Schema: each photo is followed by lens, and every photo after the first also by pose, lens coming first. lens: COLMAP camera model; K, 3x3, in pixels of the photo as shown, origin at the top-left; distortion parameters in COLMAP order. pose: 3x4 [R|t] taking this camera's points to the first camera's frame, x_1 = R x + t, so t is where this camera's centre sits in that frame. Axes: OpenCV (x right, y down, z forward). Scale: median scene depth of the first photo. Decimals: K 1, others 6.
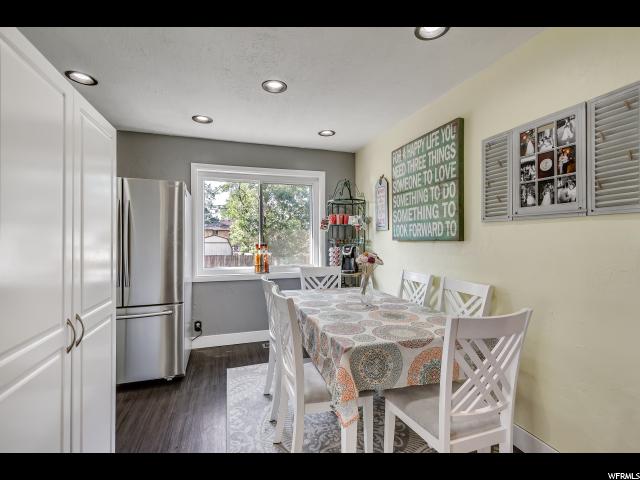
lens RADIAL K [[300.6, 0, 318.3], [0, 300.6, 238.2], [0, 0, 1]] dist [0.003279, -0.001549]
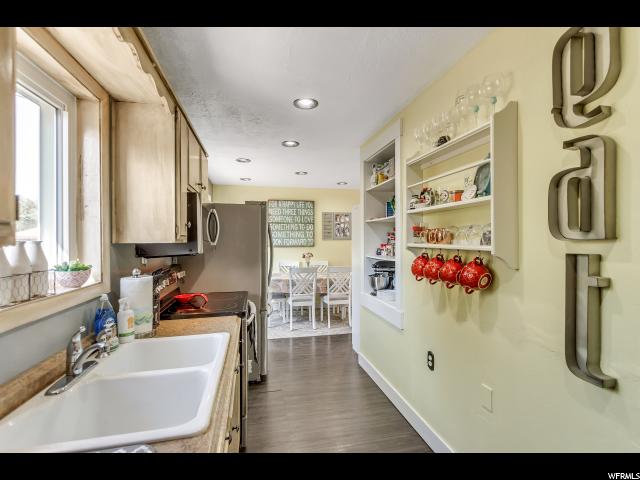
lens RADIAL K [[300.6, 0, 319.2], [0, 300.6, 240.2], [0, 0, 1]] dist [0.003279, -0.001549]
pose [[0.093897, 0.002099, 0.995580, -1.957948], [0.001360, 0.999997, -0.002236, -0.037496], [-0.995581, 0.001564, 0.093894, 0.623511]]
